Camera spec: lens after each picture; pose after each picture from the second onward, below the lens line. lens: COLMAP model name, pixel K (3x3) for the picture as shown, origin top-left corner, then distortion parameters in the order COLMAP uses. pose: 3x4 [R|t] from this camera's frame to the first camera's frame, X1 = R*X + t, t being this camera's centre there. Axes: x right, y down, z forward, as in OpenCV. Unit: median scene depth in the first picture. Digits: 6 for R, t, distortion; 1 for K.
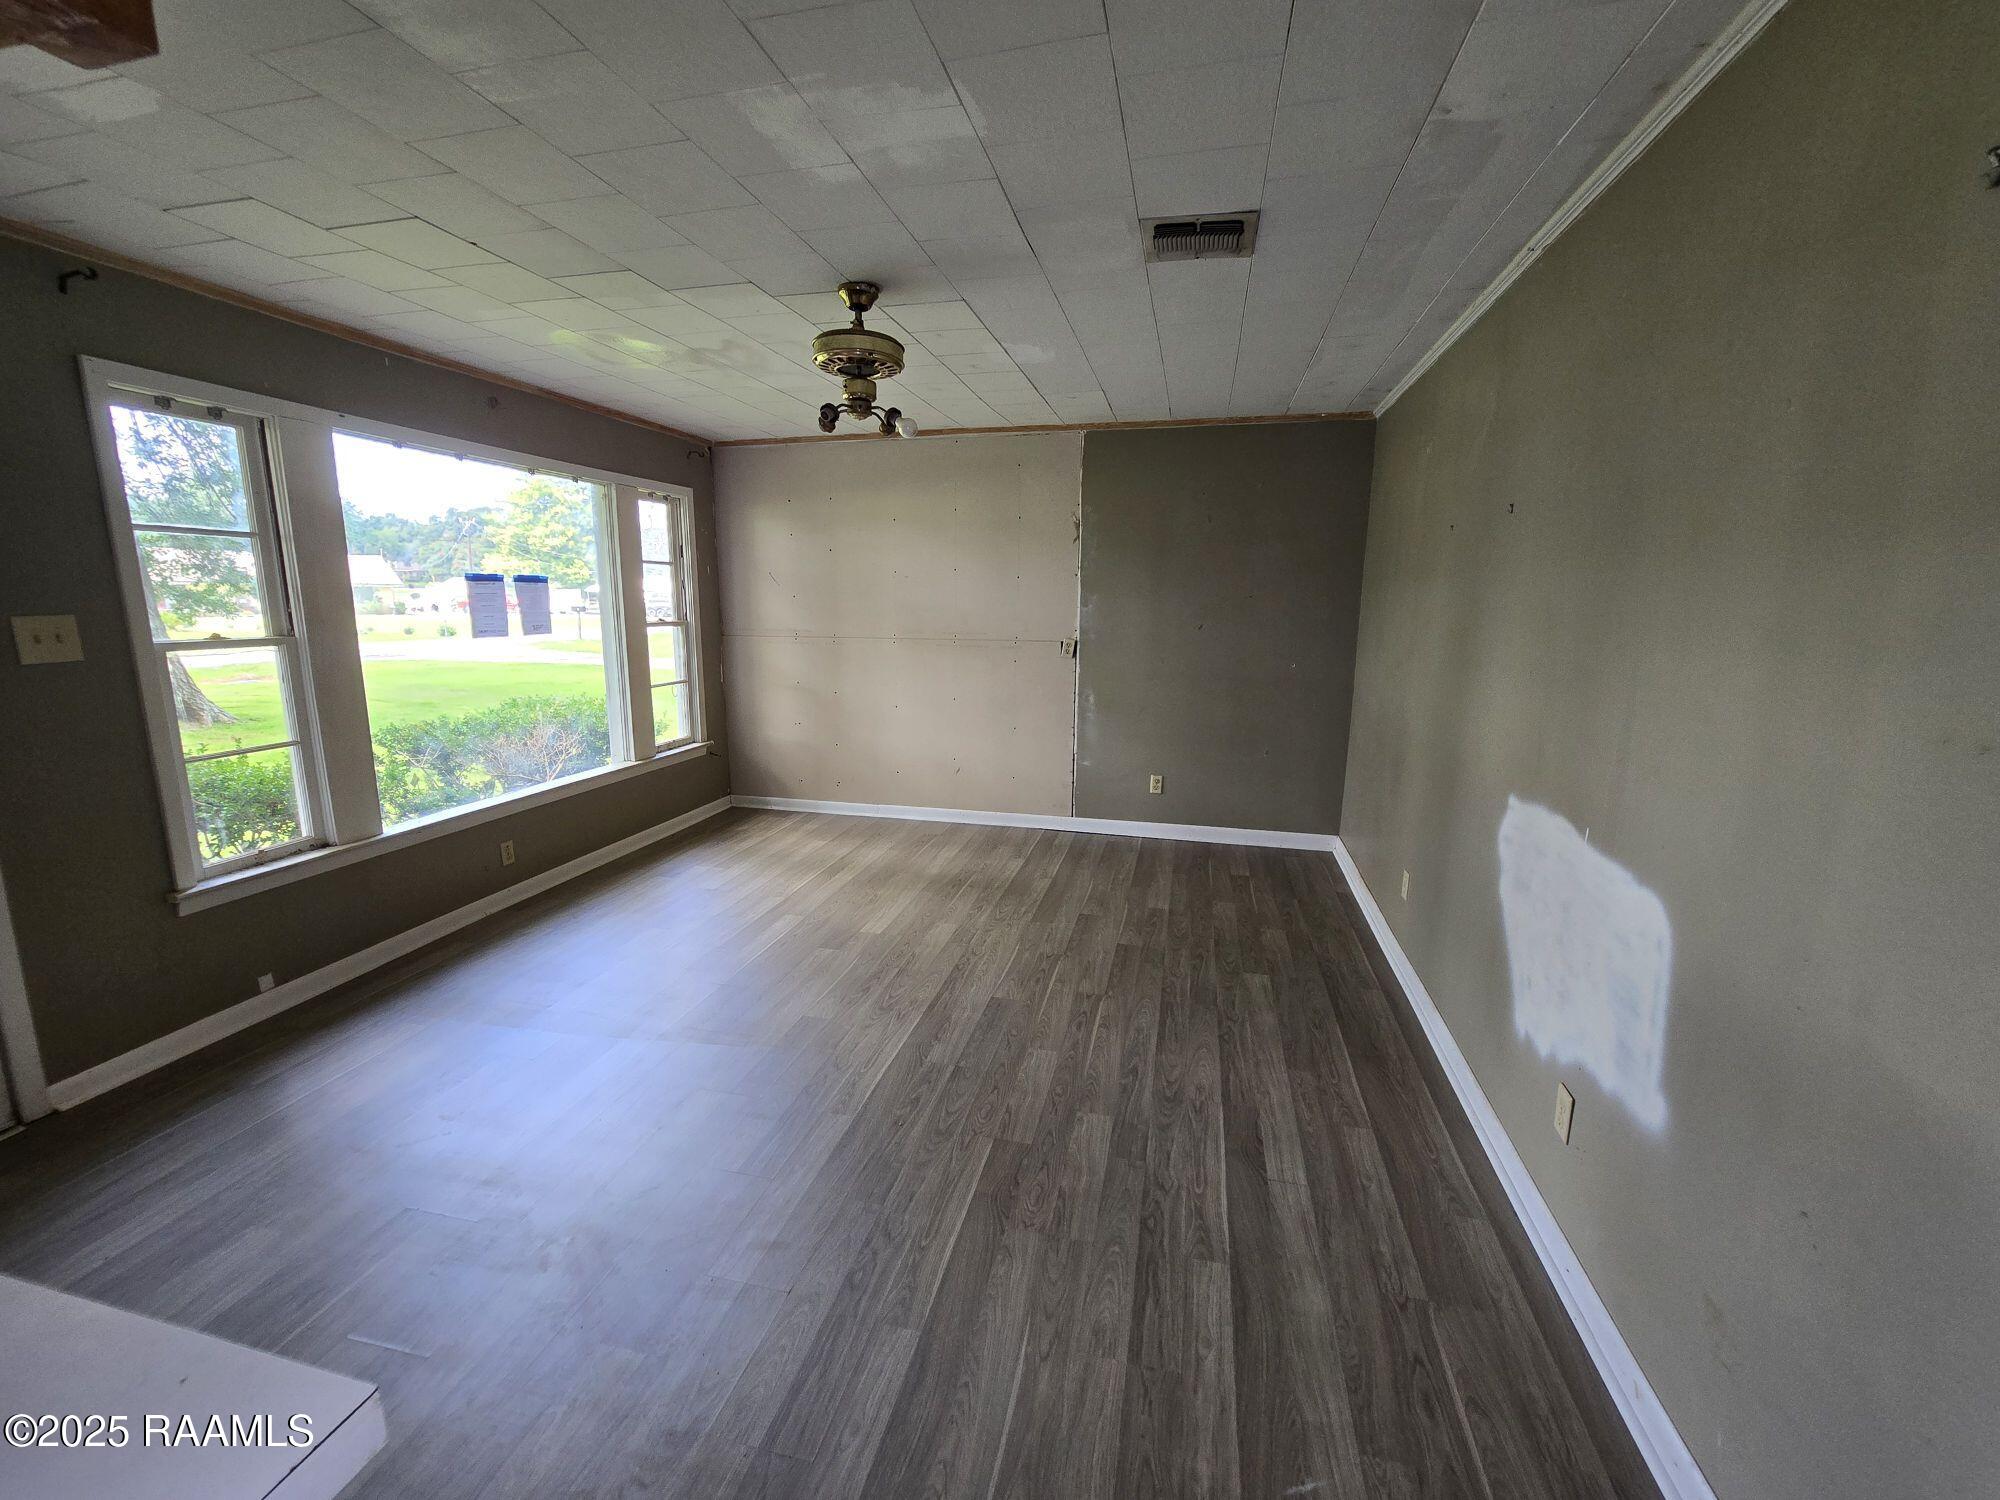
lens RADIAL K [[819.0, 0, 1005.1], [0, 819.0, 745.4], [0, 0, 1]] dist [0.001070, 0.000123]
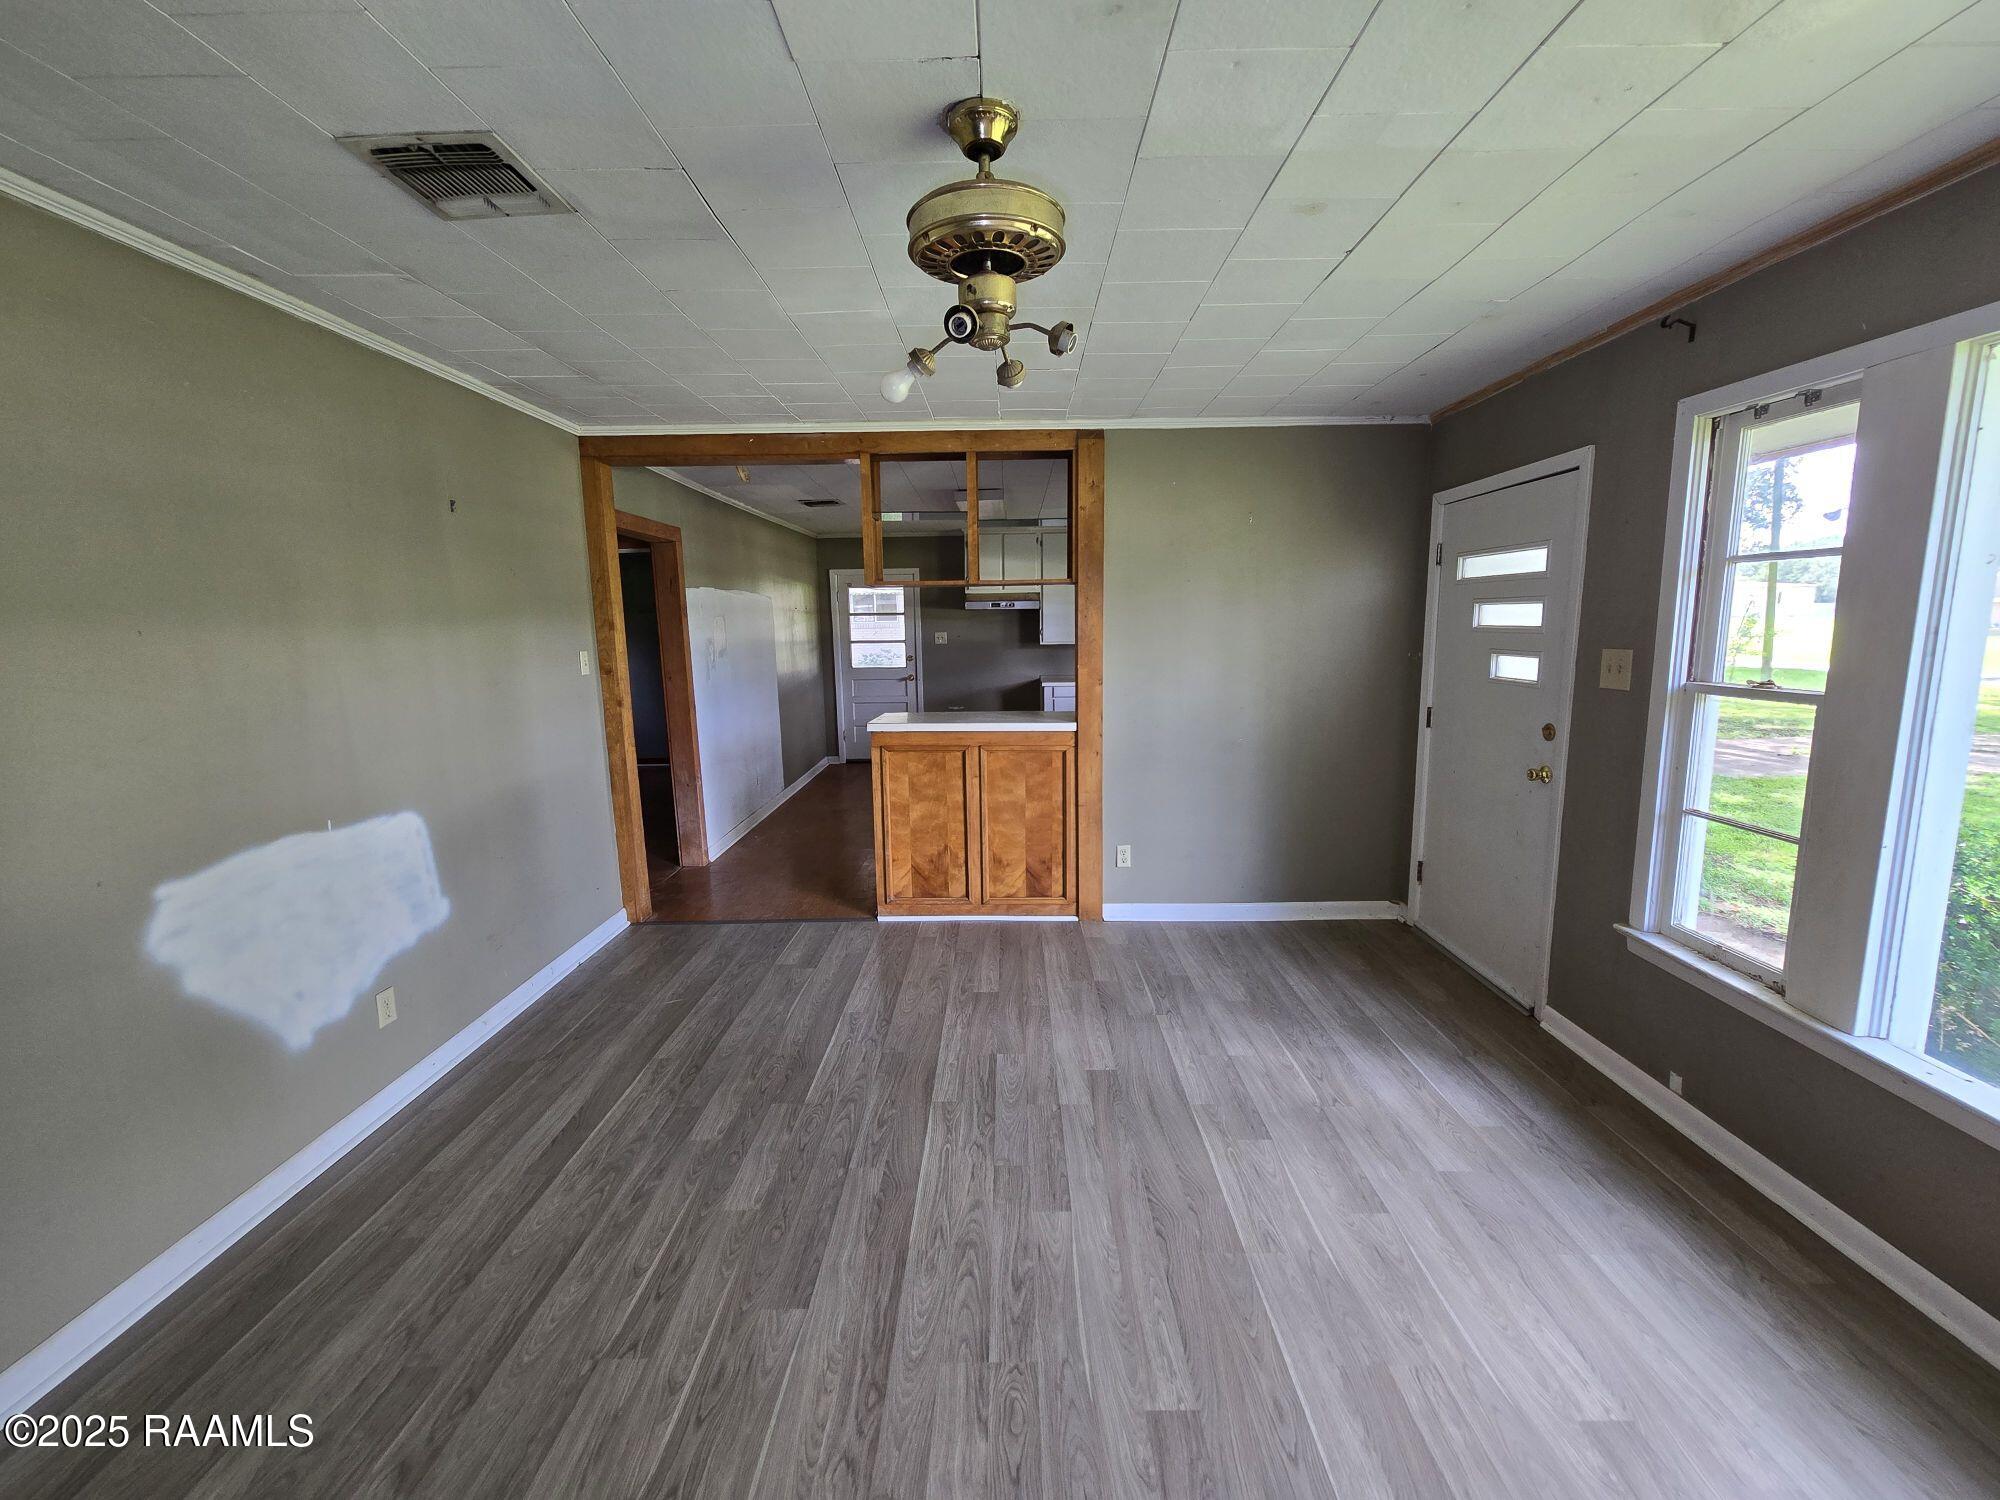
lens RADIAL K [[819.0, 0, 1006.4], [0, 819.0, 750.3], [0, 0, 1]] dist [0.001070, 0.000123]
pose [[-0.974896, 0.044579, -0.218153, -0.054867], [-0.030556, 0.943698, 0.329395, -0.342719], [0.220555, 0.327792, -0.918645, 1.737731]]
